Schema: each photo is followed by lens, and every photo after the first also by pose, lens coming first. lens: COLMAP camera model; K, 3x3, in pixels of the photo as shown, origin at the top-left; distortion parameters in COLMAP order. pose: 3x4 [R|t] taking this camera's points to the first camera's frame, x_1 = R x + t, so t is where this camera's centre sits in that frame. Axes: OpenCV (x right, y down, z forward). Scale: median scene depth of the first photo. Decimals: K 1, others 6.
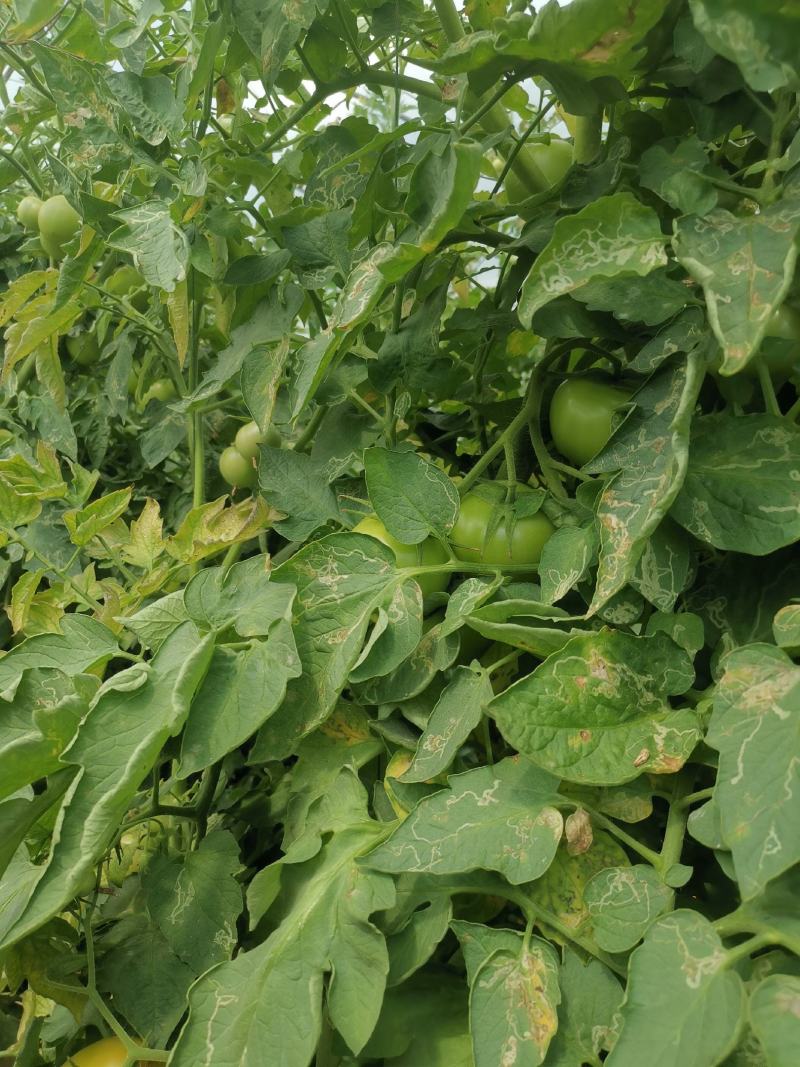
lens RADIAL K [[867.2, 0, 400.0], [0, 867.2, 533.5], [0, 0, 1]] dist [0.068701, 0.001951]
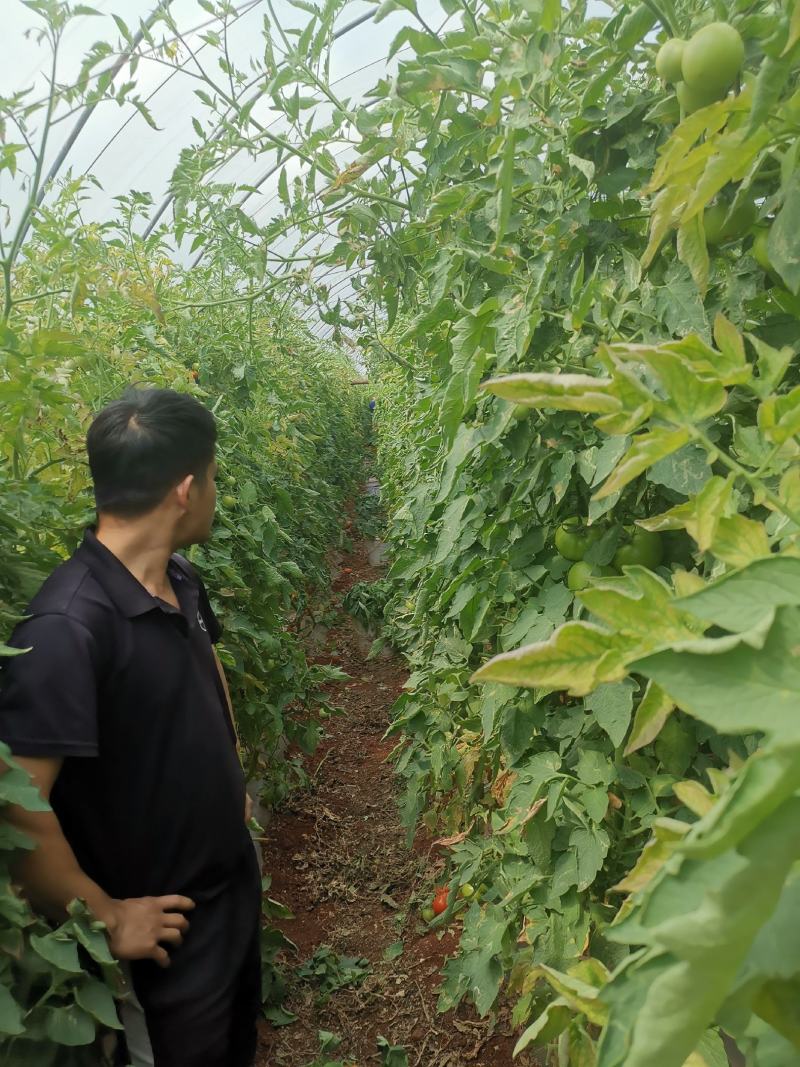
lens RADIAL K [[865.5, 0, 397.2], [0, 865.5, 536.1], [0, 0, 1]] dist [0.070083, -0.010950]
pose [[0.821139, 0.055272, -0.568046, -0.122750], [-0.002103, 0.995586, 0.093834, 0.014220], [0.570725, -0.075856, 0.817630, 0.109134]]
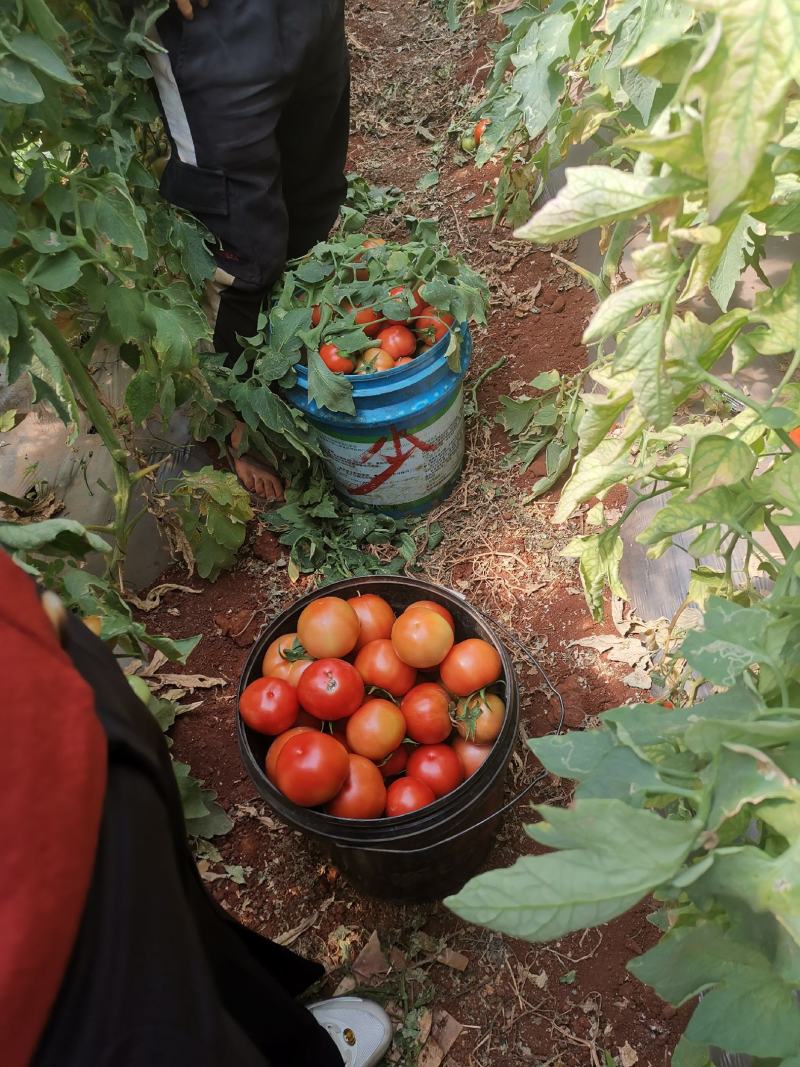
lens RADIAL K [[867.2, 0, 400.0], [0, 867.2, 533.5], [0, 0, 1]] dist [0.068701, 0.001951]
pose [[0.796526, 0.443107, -0.411343, -0.147273], [0.001874, 0.678537, 0.734564, 0.125002], [0.604602, -0.585870, 0.539641, 0.151989]]
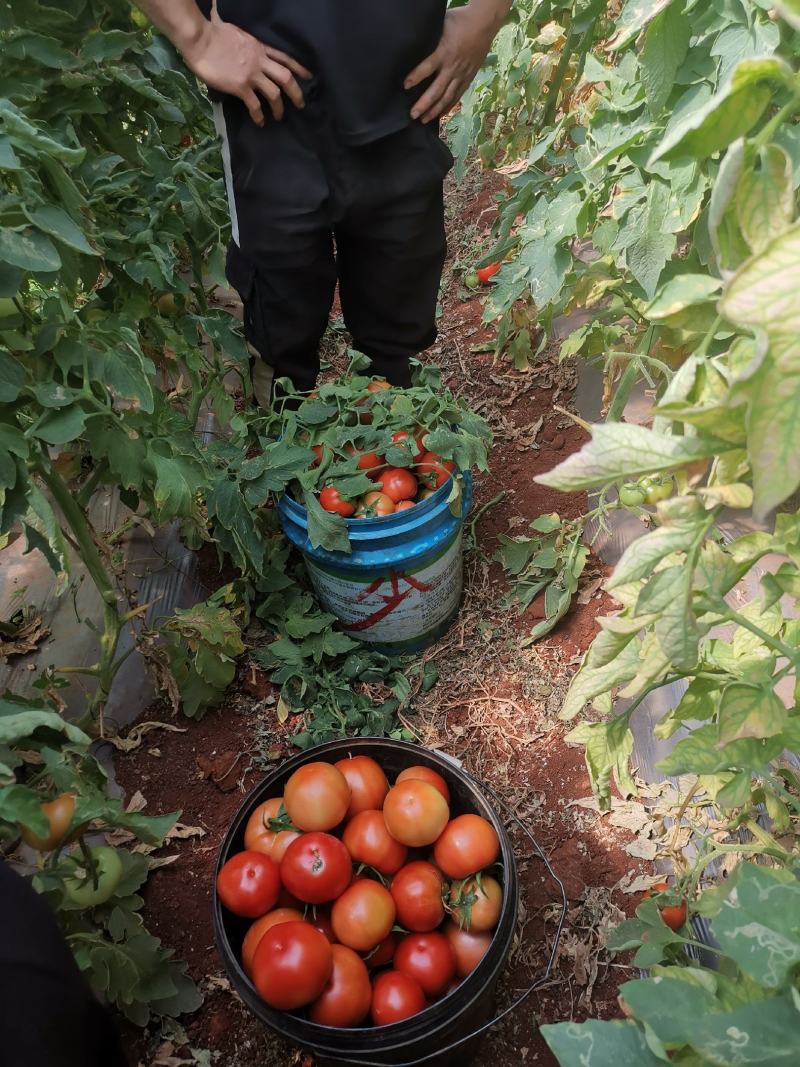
lens RADIAL K [[865.5, 0, 397.2], [0, 865.5, 536.1], [0, 0, 1]] dist [0.070083, -0.010950]
pose [[0.784097, 0.424813, -0.452467, -0.163410], [-0.027535, 0.752128, 0.658442, 0.115648], [0.620027, -0.503824, 0.601438, 0.168519]]
